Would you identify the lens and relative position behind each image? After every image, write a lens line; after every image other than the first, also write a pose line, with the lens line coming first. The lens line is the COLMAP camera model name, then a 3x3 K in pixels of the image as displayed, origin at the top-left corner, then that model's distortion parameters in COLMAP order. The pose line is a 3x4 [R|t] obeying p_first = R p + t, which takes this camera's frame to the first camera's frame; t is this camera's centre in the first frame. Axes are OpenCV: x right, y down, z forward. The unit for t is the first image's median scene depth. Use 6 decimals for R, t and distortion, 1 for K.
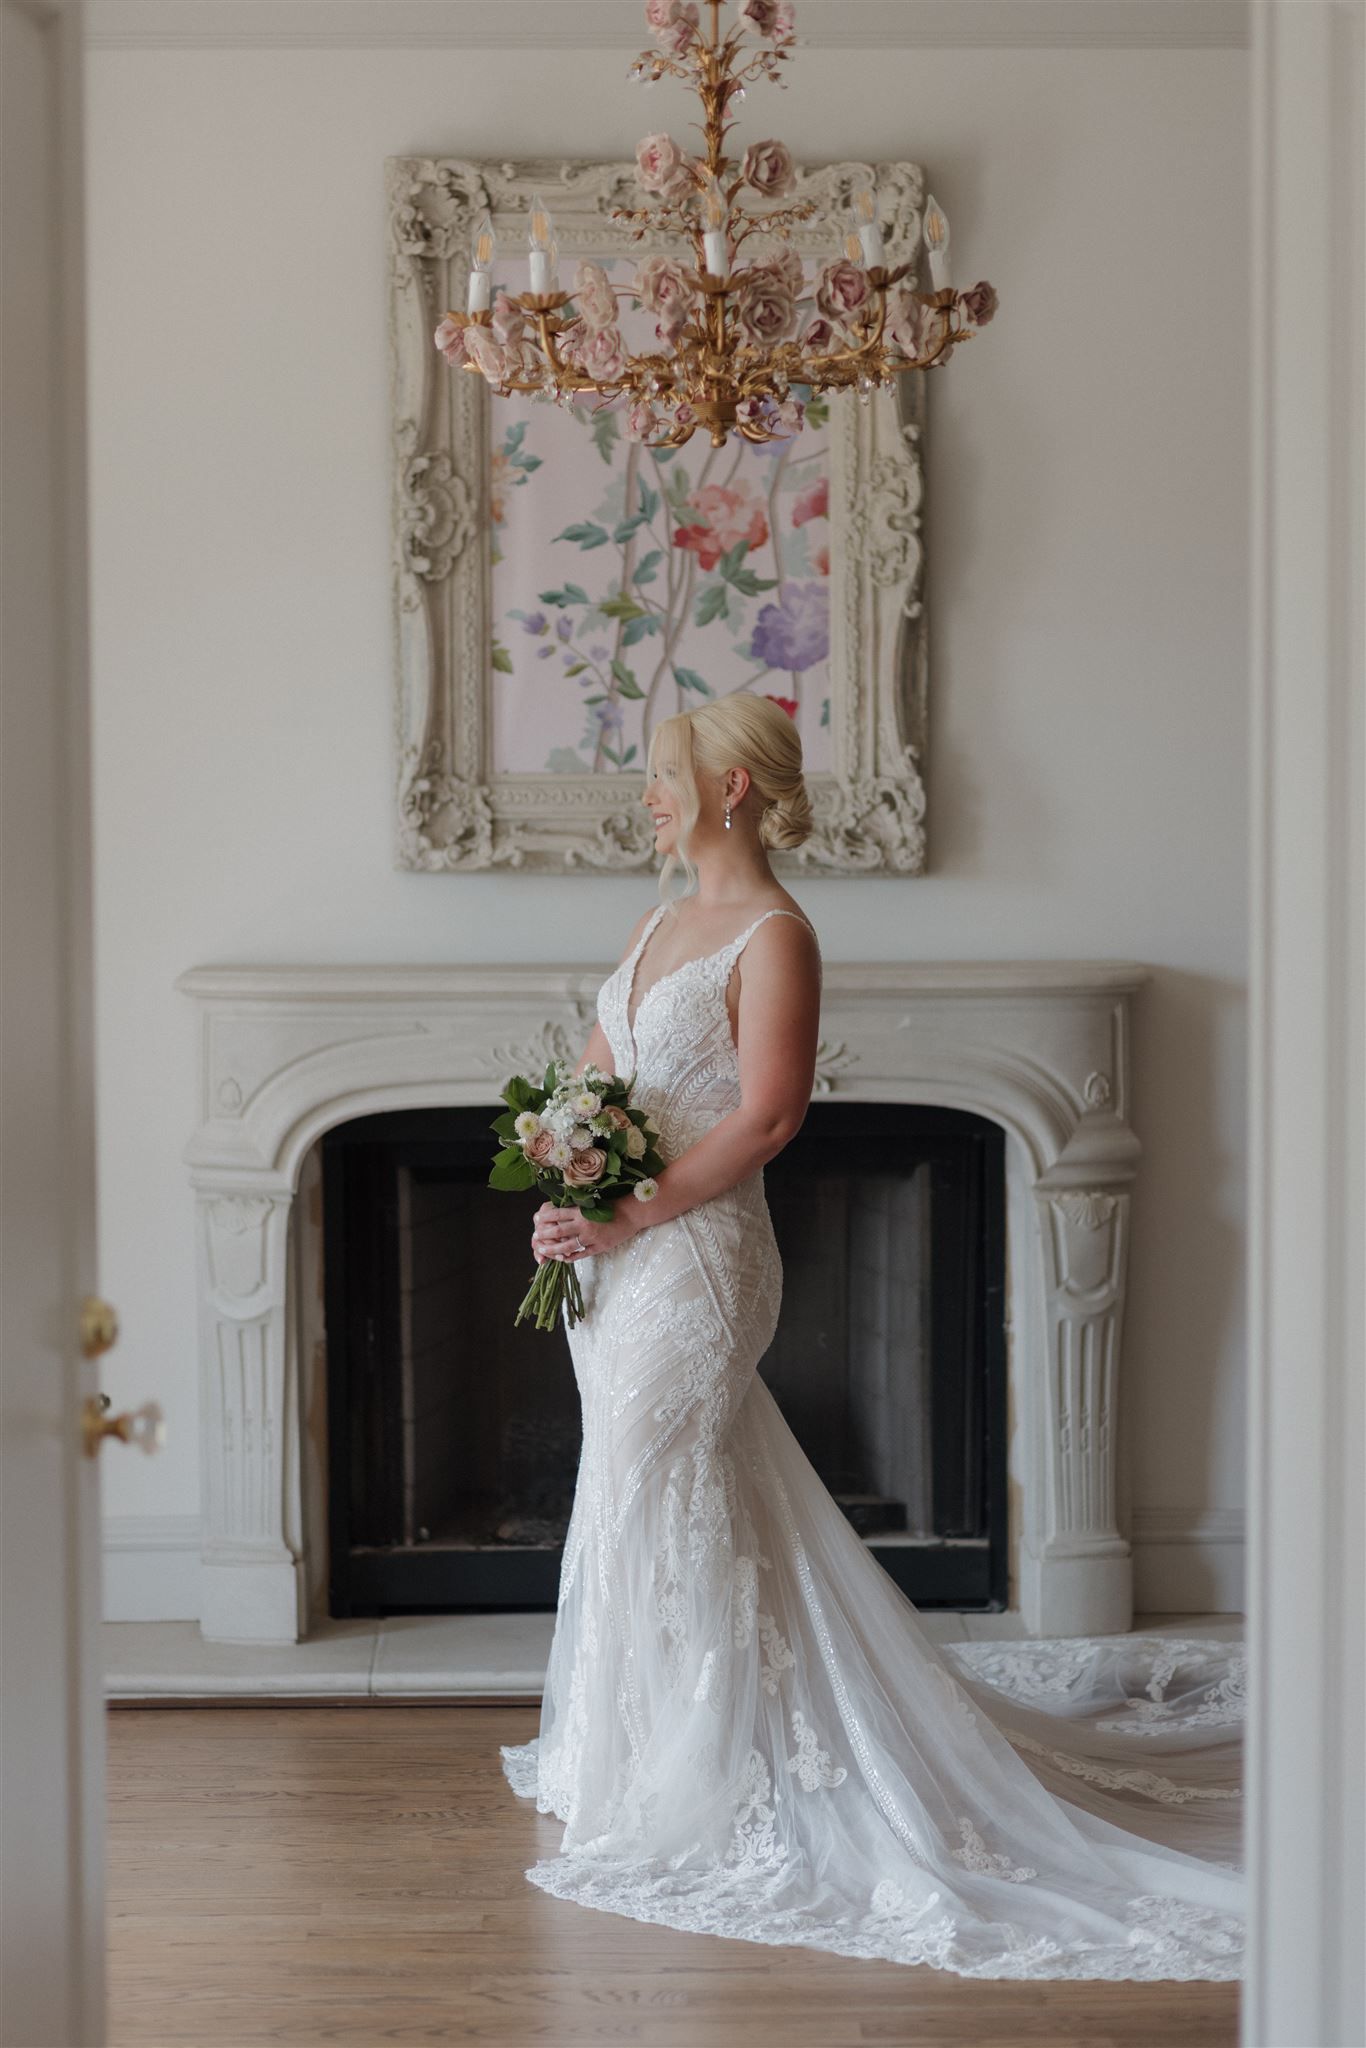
lens RADIAL K [[4904.7, 0, 683.0], [0, 4904.7, 1024.0], [0, 0, 1]] dist [0.054011, 0.134212]
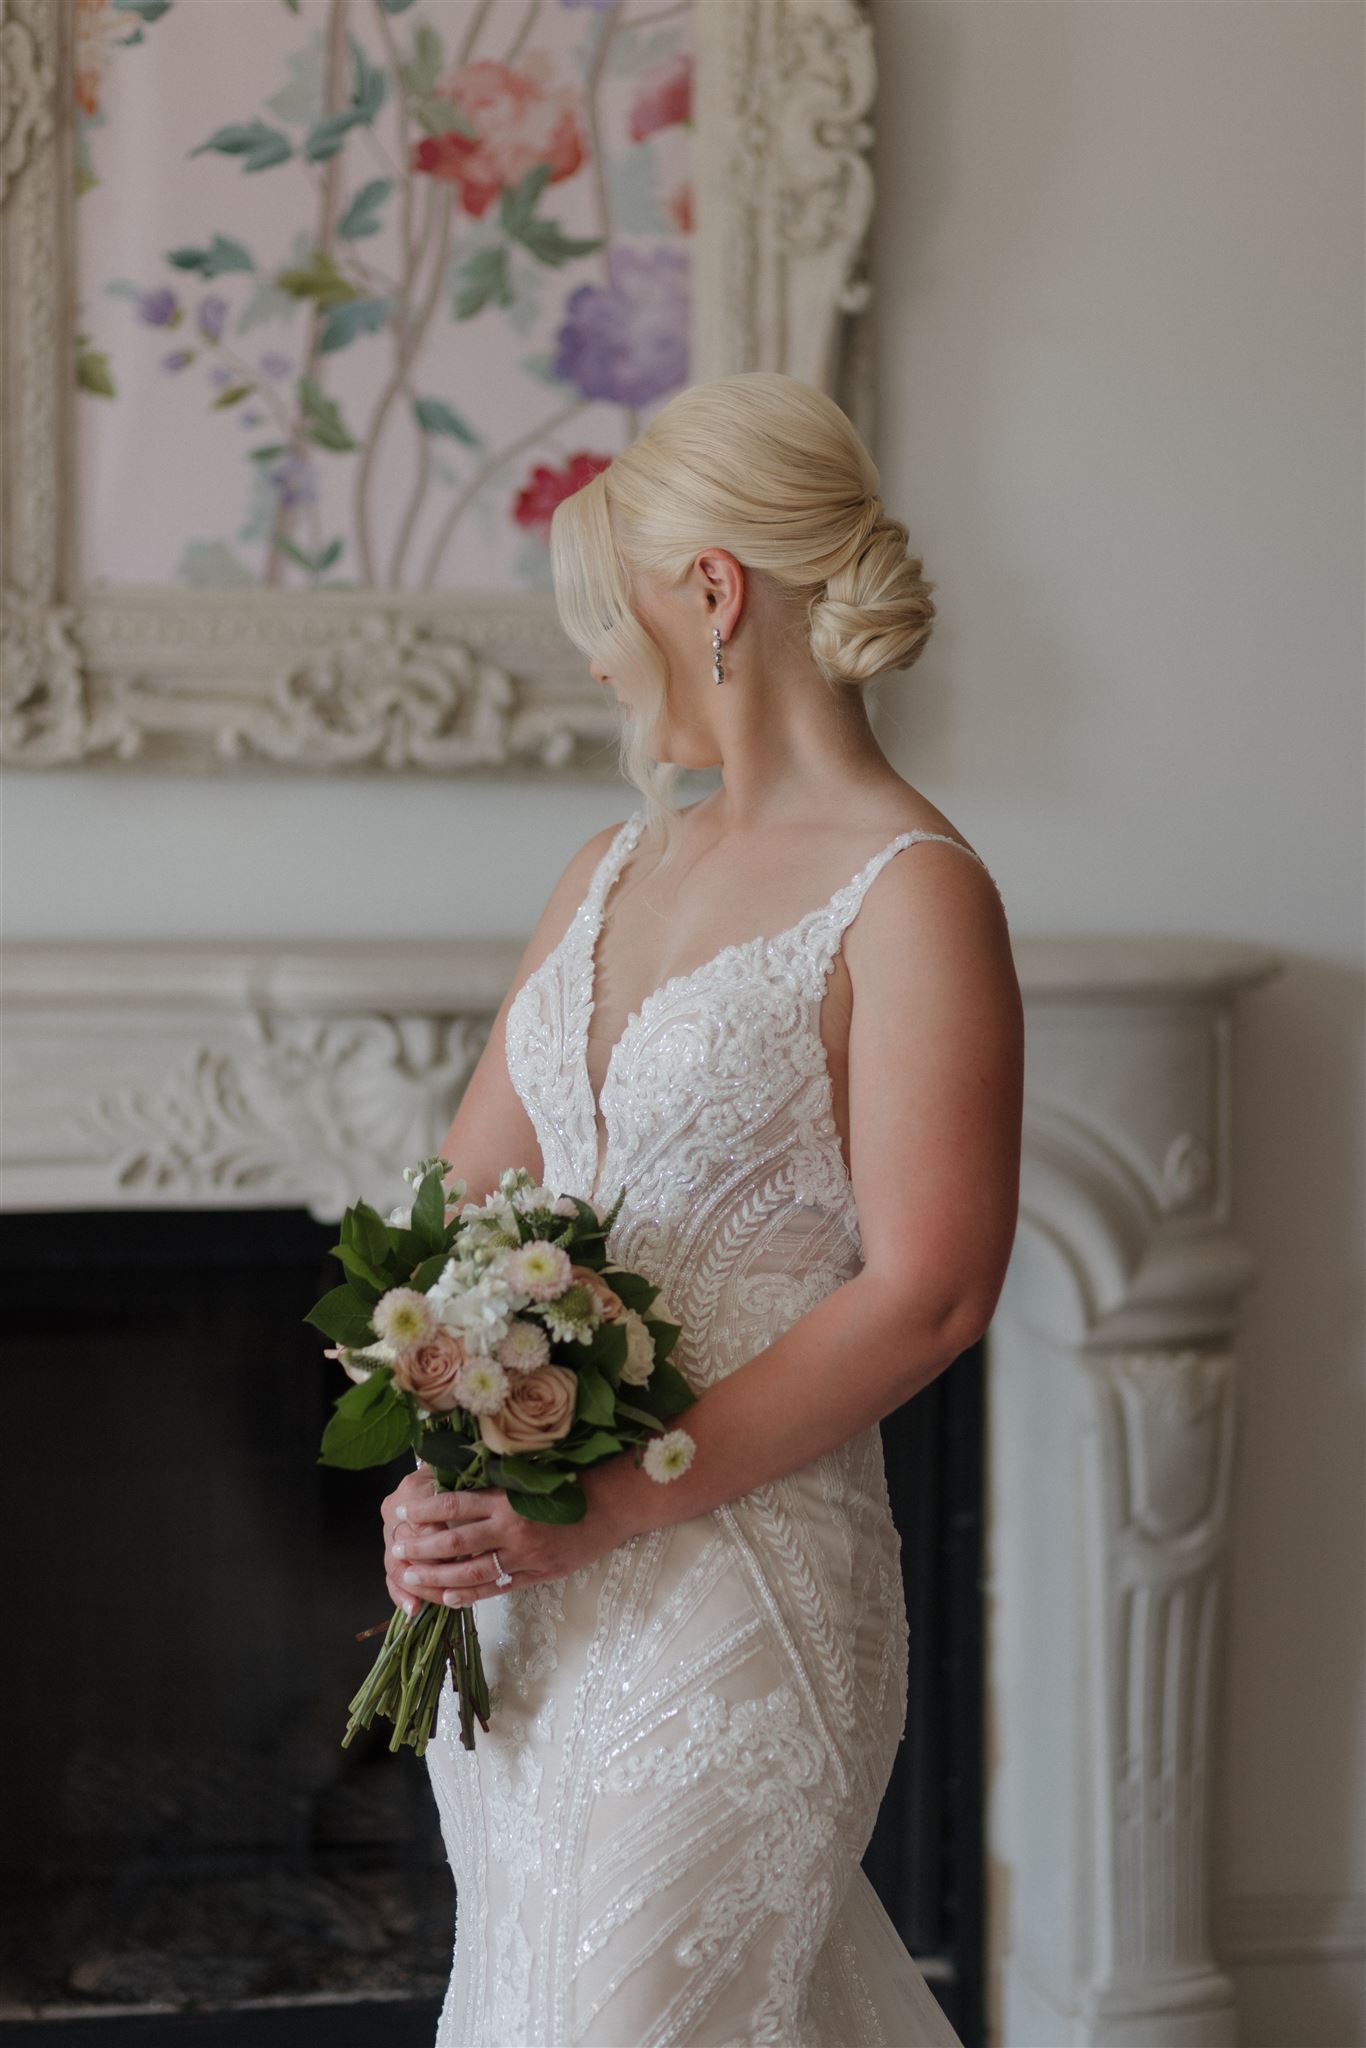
lens RADIAL K [[4904.7, 0, 683.0], [0, 4904.7, 1024.0], [0, 0, 1]] dist [0.054011, 0.134212]
pose [[0.983037, -0.000991, 0.183403, -0.073045], [-0.000774, 0.999954, 0.009550, -0.008224], [-0.183404, -0.009530, 0.982991, 0.462541]]
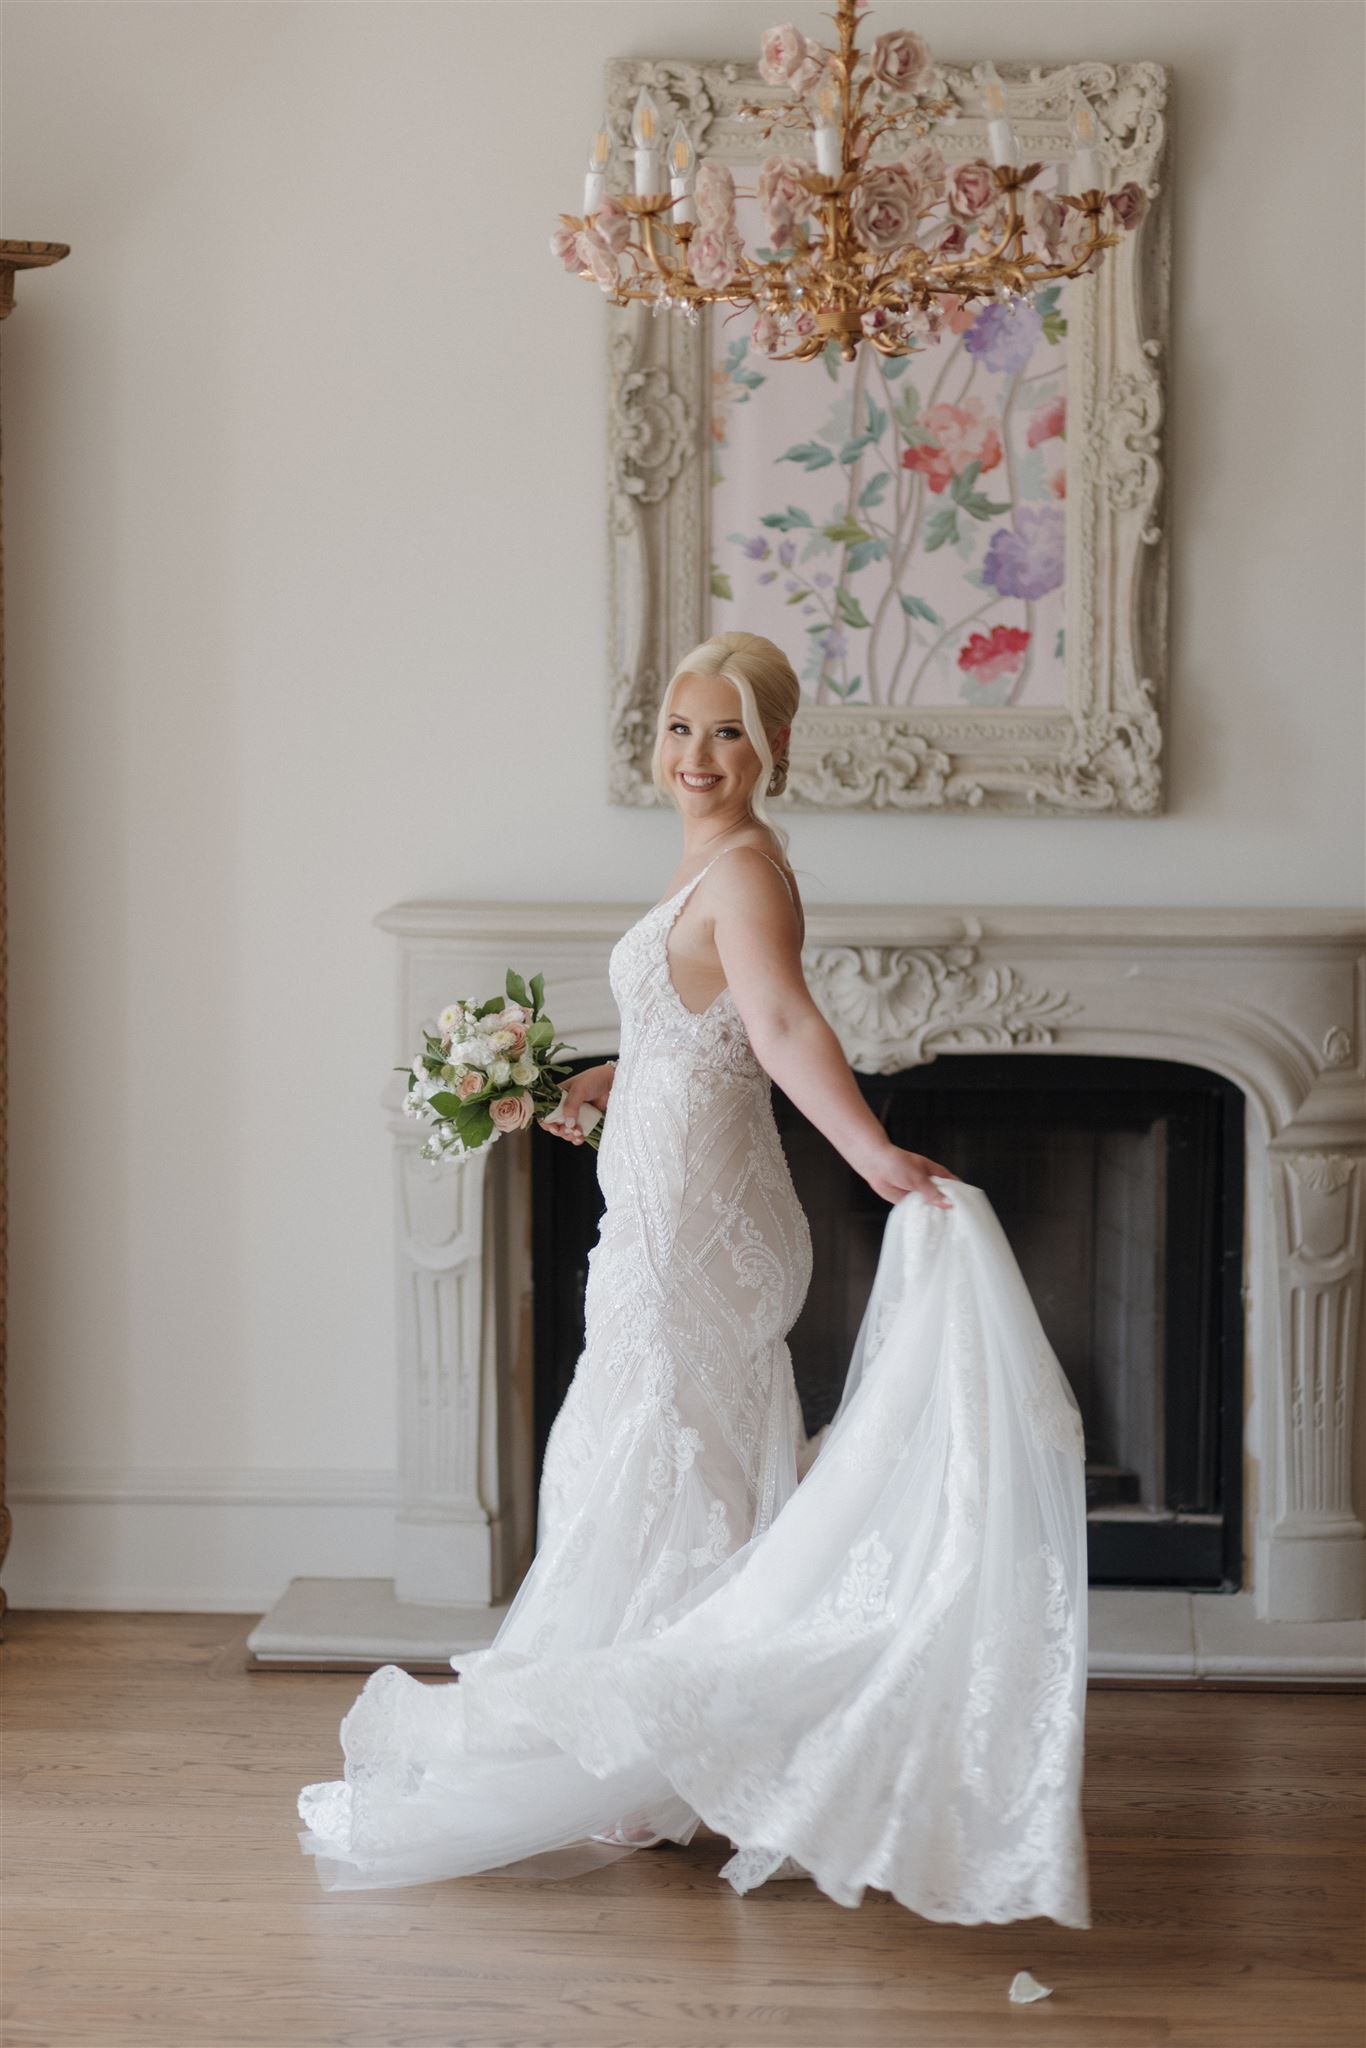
lens RADIAL K [[4852.0, 0, 730.3], [0, 4852.0, 1015.3], [0, 0, 1]] dist [0.041249, 0.169033]
pose [[0.995321, 0.015419, -0.095386, 0.056869], [-0.013991, 0.999780, 0.015616, -0.005356], [0.095606, -0.014208, 0.995318, 0.057778]]
